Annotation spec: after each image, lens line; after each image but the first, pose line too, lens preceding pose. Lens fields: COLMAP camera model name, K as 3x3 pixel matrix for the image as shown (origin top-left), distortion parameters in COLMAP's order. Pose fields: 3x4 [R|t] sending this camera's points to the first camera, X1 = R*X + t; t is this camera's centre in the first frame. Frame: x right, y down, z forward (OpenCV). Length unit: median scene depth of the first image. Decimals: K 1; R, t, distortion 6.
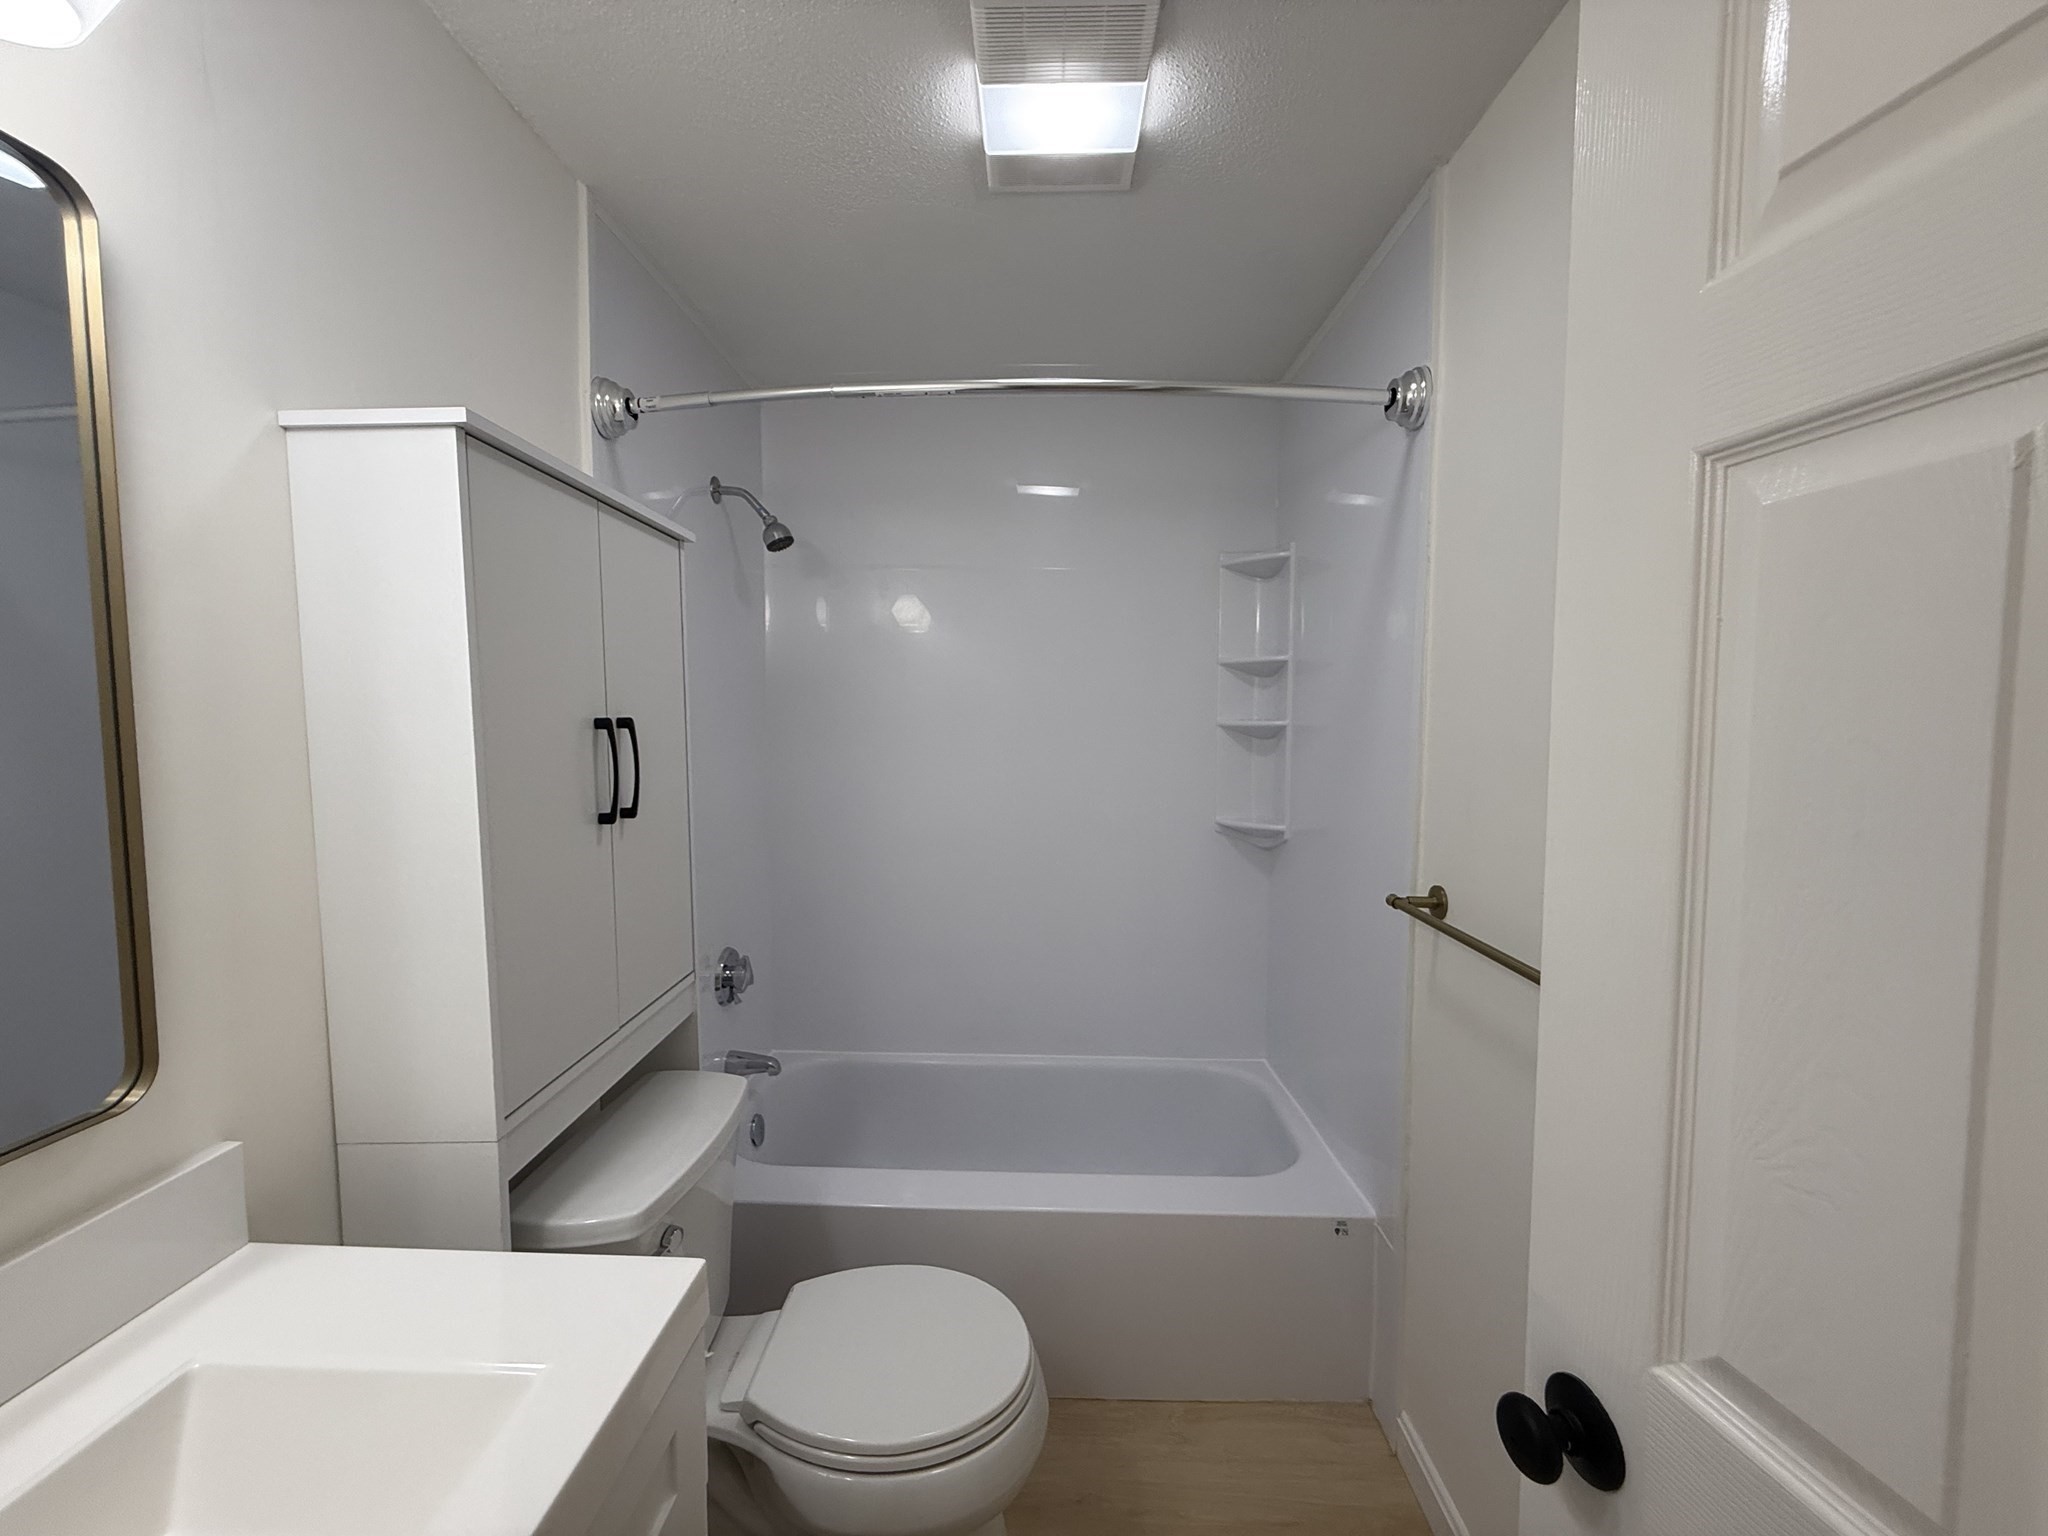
lens RADIAL K [[814.9, 0, 1016.6], [0, 814.9, 766.6], [0, 0, 1]] dist [-0.000319, 0.000253]
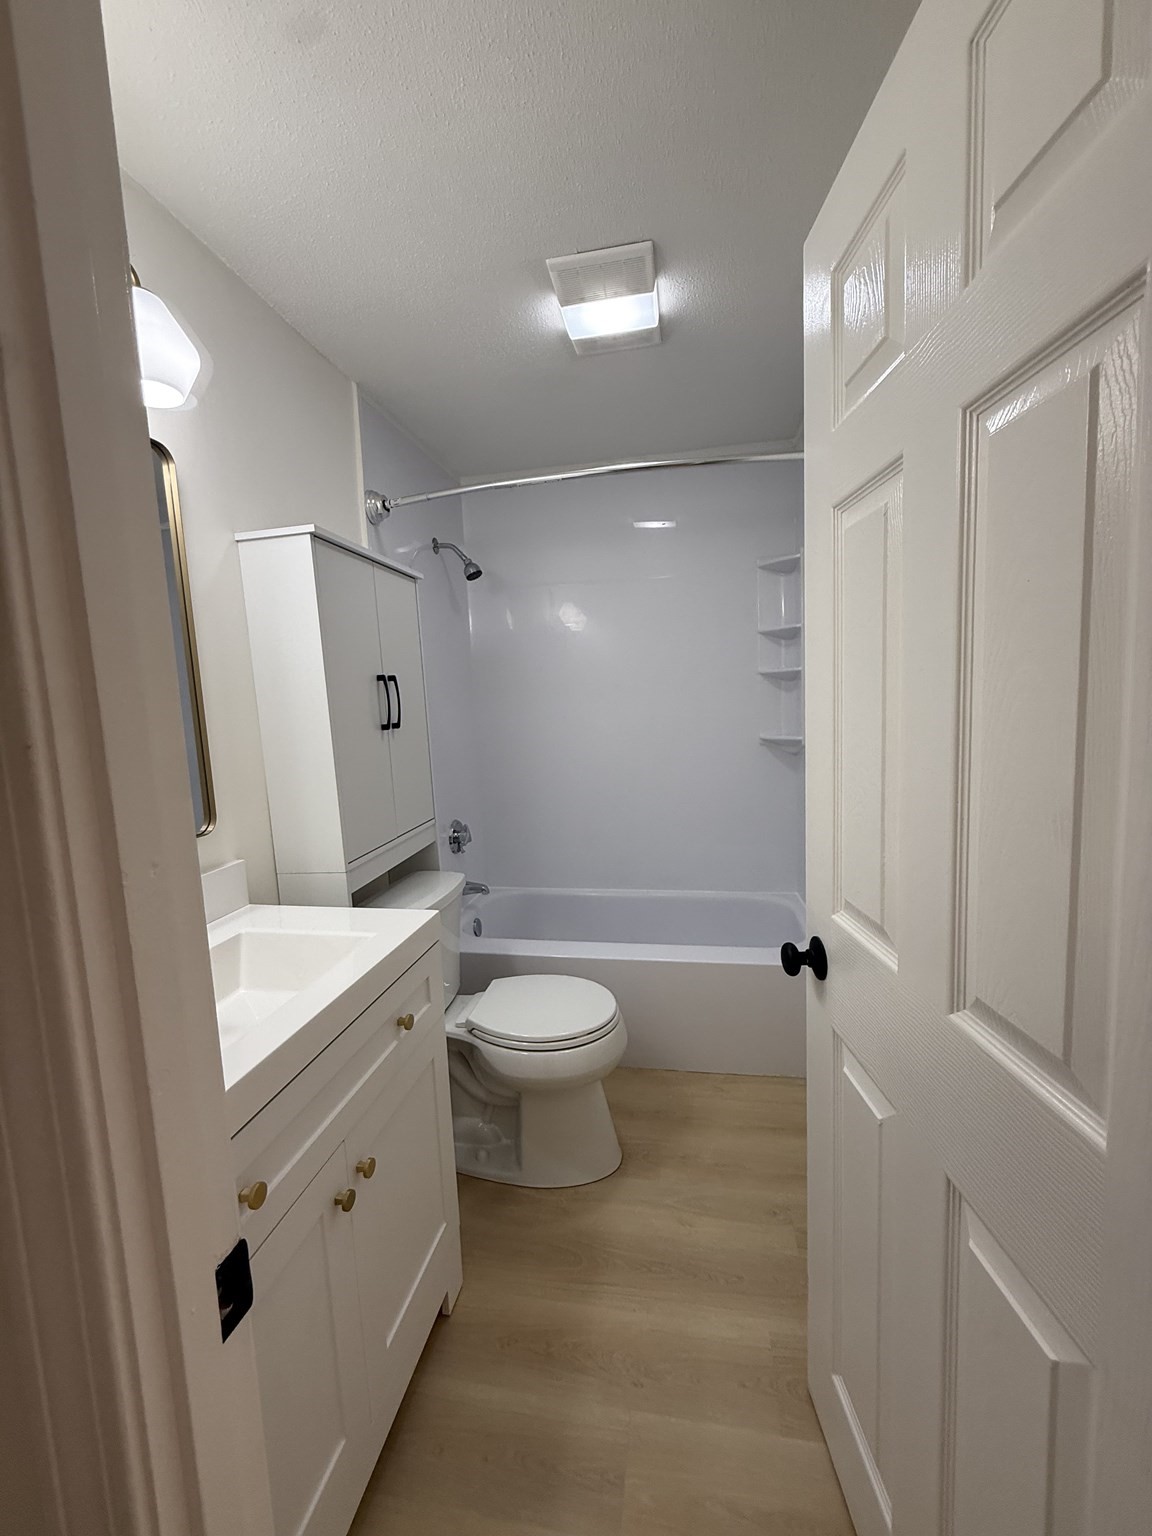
lens RADIAL K [[611.2, 0, 575.9], [0, 611.2, 761.6], [0, 0, 1]] dist [-0.000319, 0.000253]
pose [[0.986987, -0.030552, -0.157870, 0.139715], [0.038041, 0.998279, 0.044640, 0.079946], [0.156235, -0.050065, 0.986450, -0.299082]]
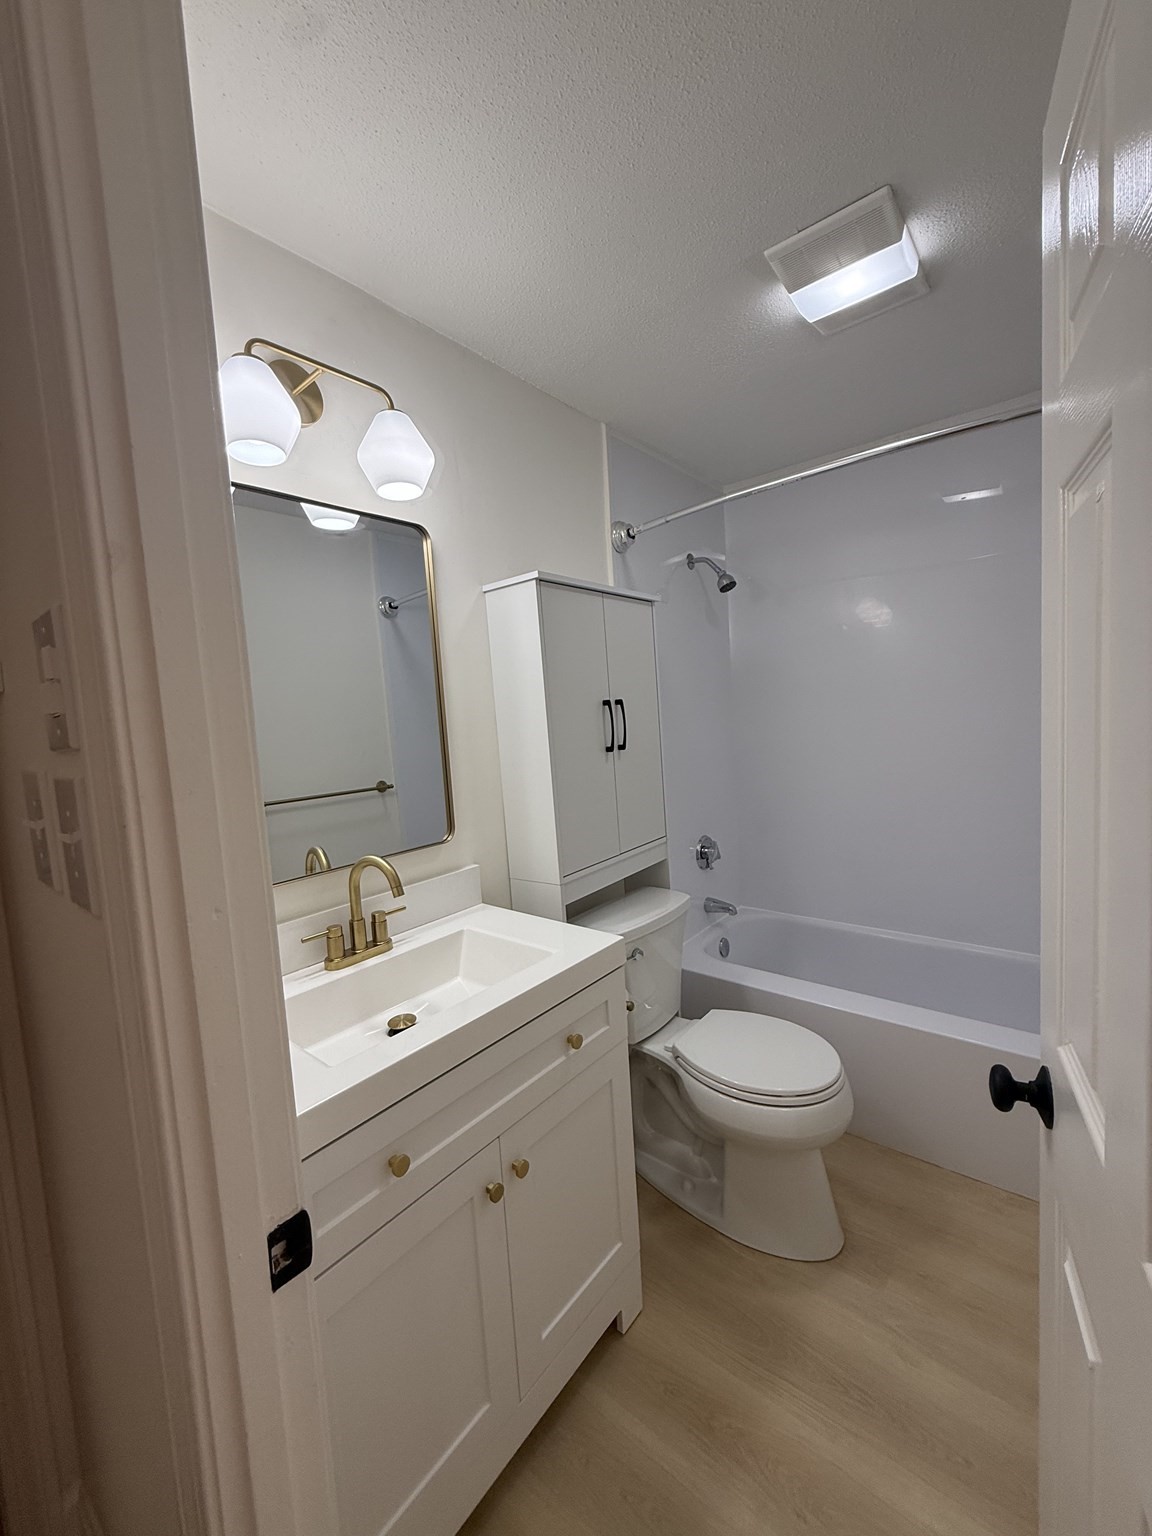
lens RADIAL K [[611.2, 0, 577.3], [0, 611.2, 761.6], [0, 0, 1]] dist [-0.000319, 0.000253]
pose [[0.792677, -0.002770, -0.609636, 0.298321], [0.026694, 0.999188, 0.030168, 0.037702], [0.609057, -0.040187, 0.792107, -0.214275]]
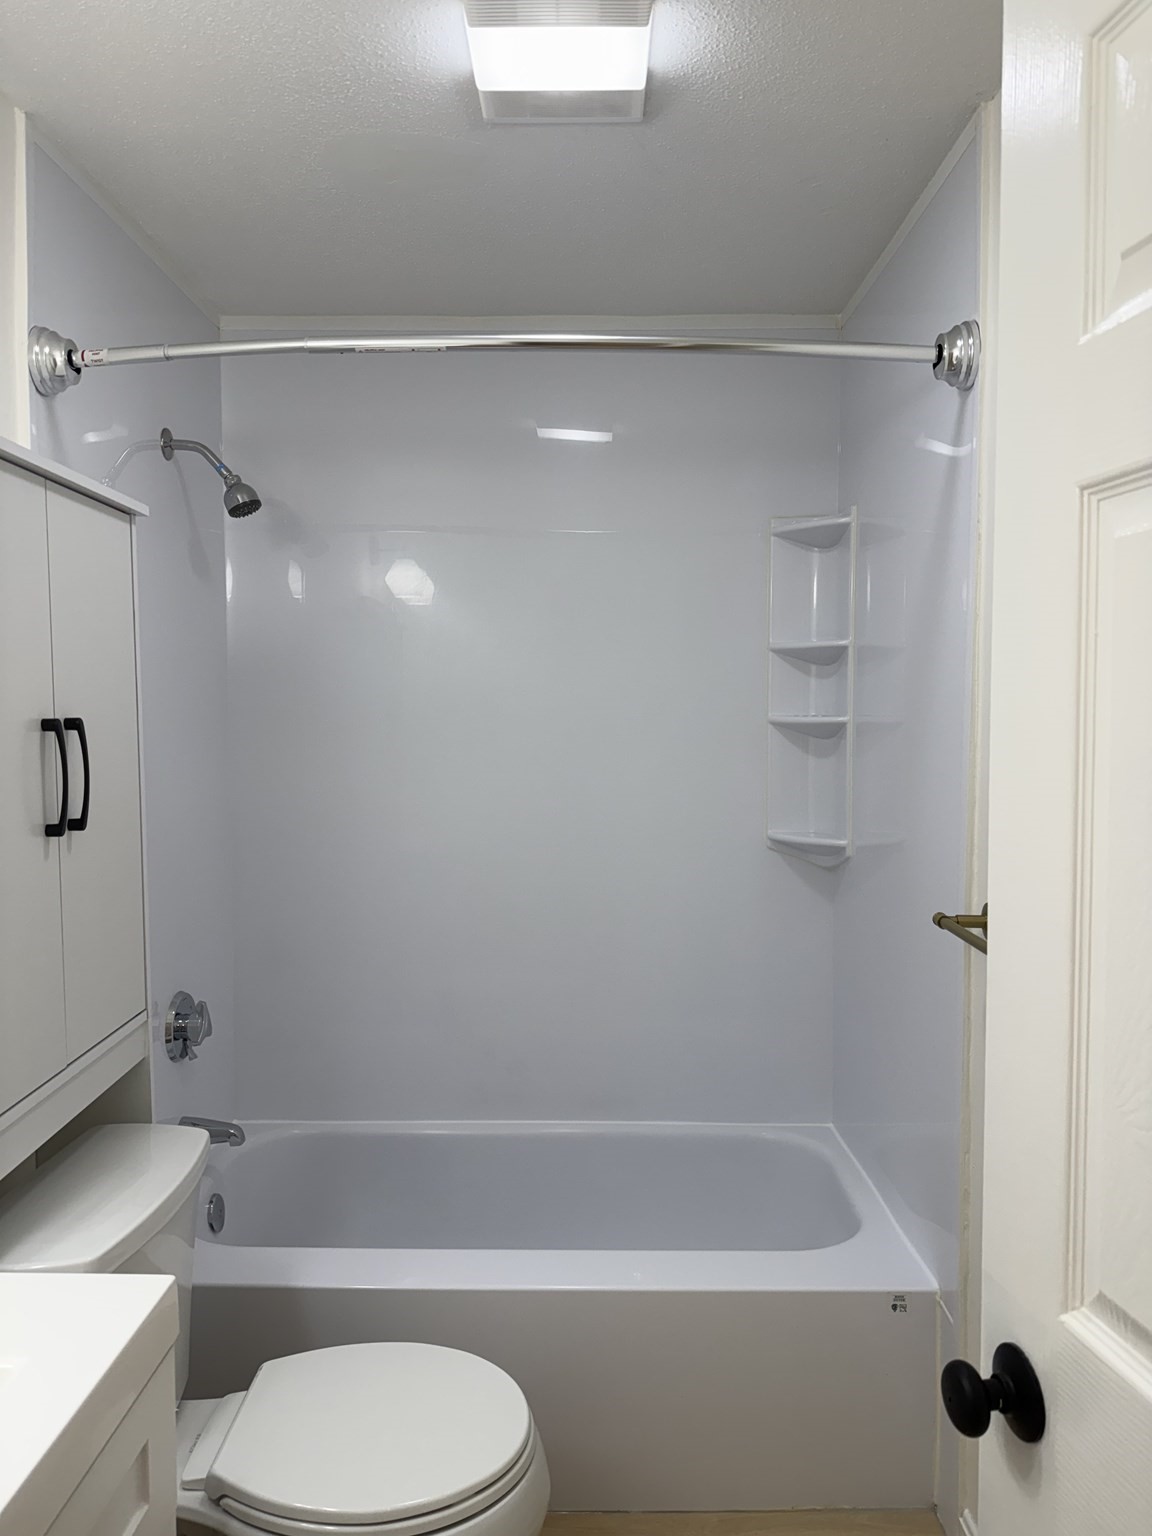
lens RADIAL K [[1081.8, 0, 580.7], [0, 1081.8, 758.4], [0, 0, 1]] dist [0.027409, -0.030336]
pose [[0.999716, -0.004082, 0.023461, 0.041616], [0.004427, 0.999882, -0.014685, 0.003839], [-0.023398, 0.014785, 0.999617, -0.176853]]
